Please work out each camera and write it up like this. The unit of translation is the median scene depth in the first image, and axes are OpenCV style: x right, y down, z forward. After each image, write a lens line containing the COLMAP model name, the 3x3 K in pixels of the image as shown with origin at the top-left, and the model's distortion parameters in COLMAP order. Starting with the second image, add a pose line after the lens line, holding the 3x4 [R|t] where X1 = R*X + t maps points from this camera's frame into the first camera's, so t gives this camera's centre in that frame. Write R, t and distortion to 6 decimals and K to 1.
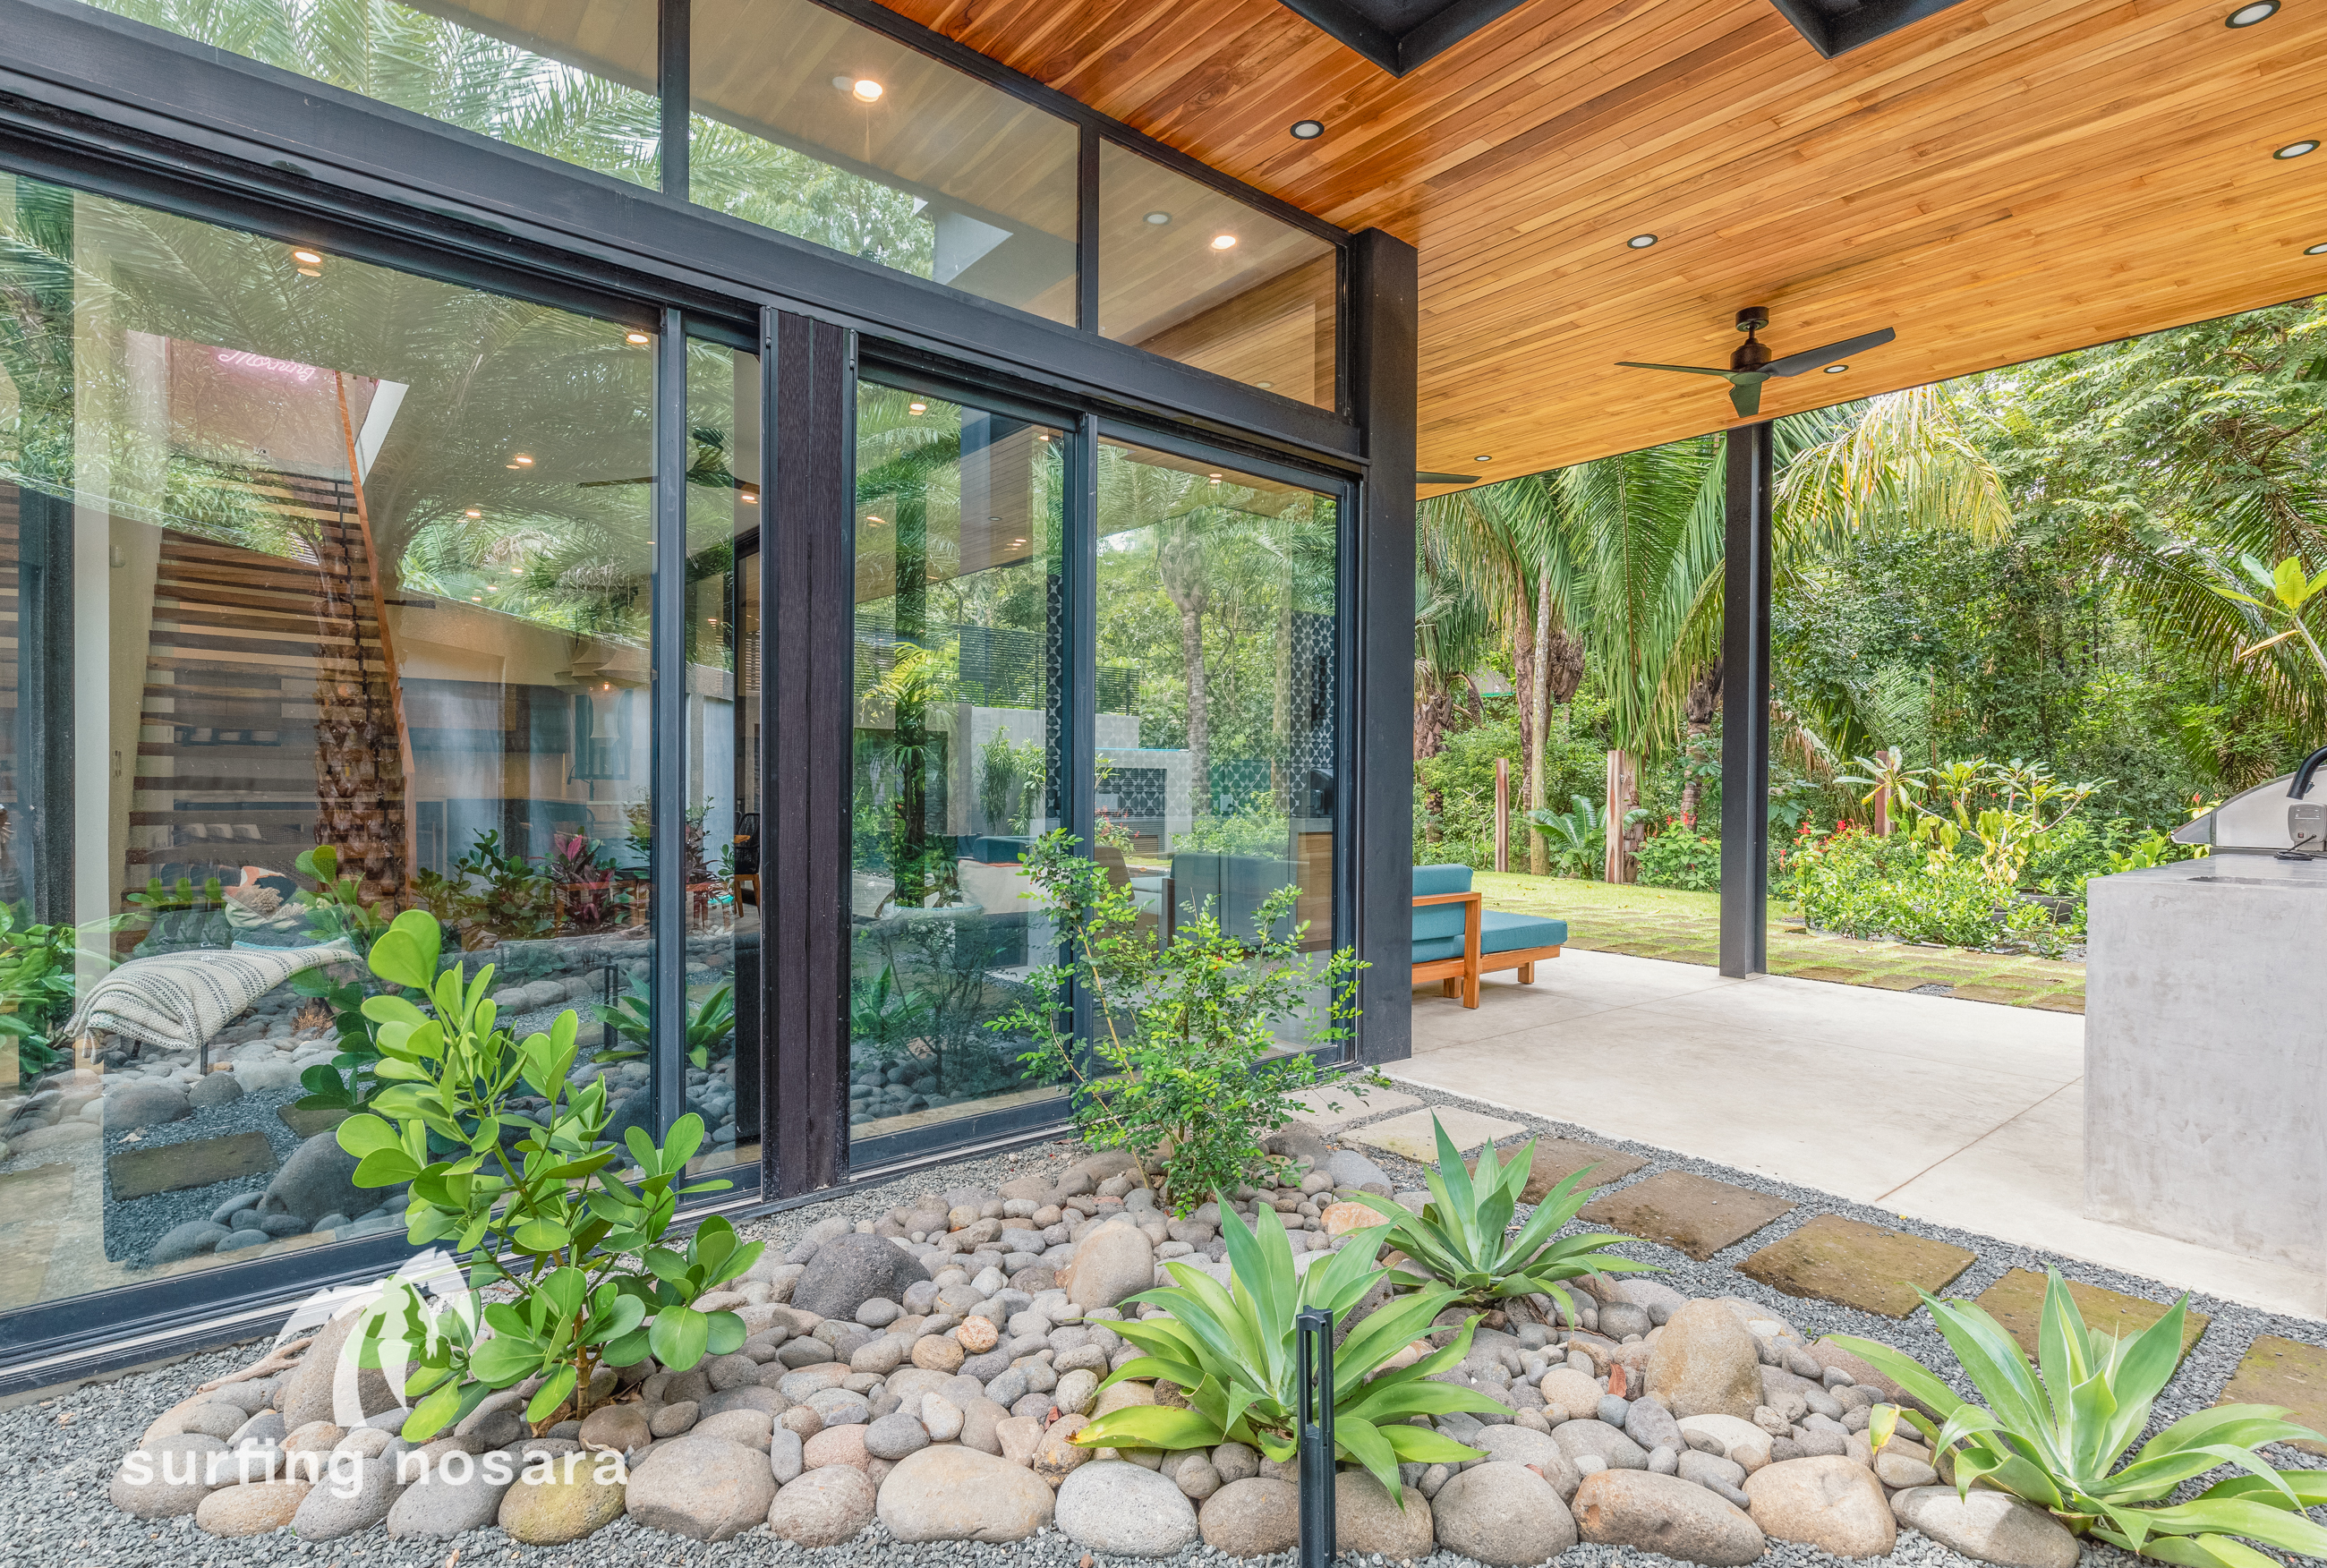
lens RADIAL K [[1061.1, 0, 1169.7], [0, 1061.1, 793.3], [0, 0, 1]] dist [0.001600, 0.000227]
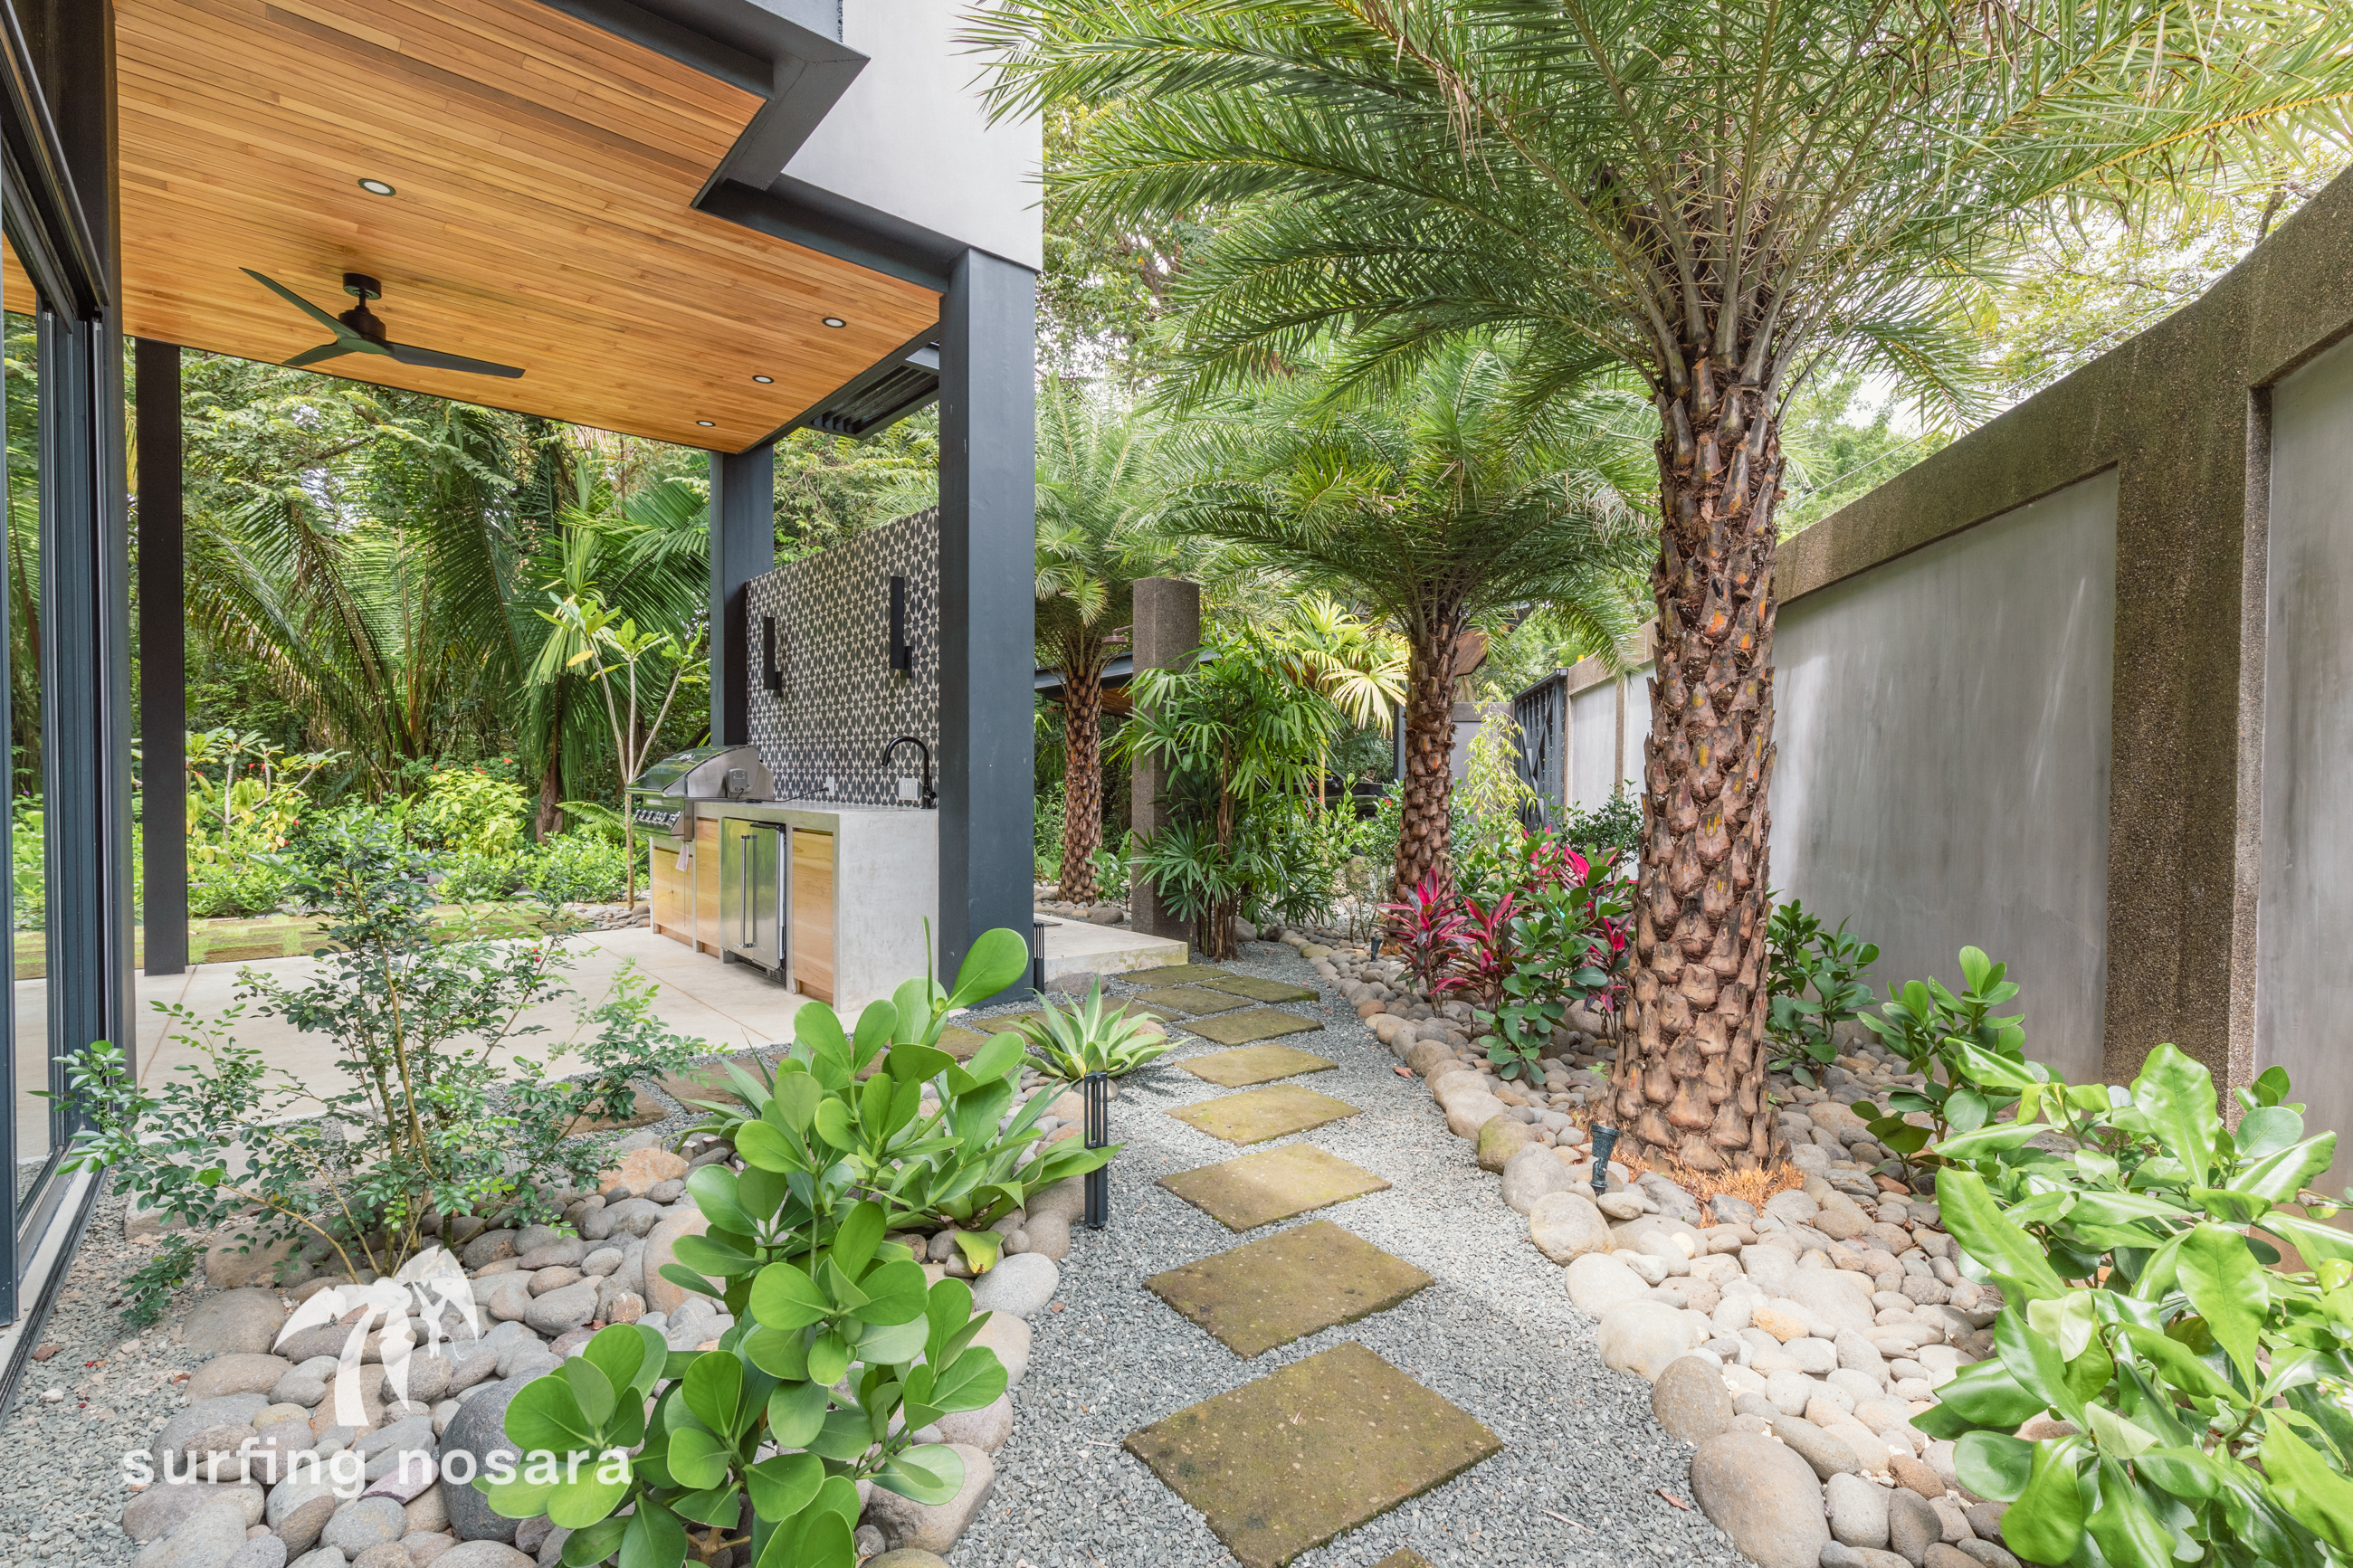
lens RADIAL K [[1063.9, 0, 1183.4], [0, 1063.9, 780.1], [0, 0, 1]] dist [0.001364, 0.000223]
pose [[0.016105, -0.015303, 0.999753, -0.468684], [0.006556, 0.999863, 0.015199, -0.004768], [-0.999849, 0.006310, 0.016203, 0.261943]]
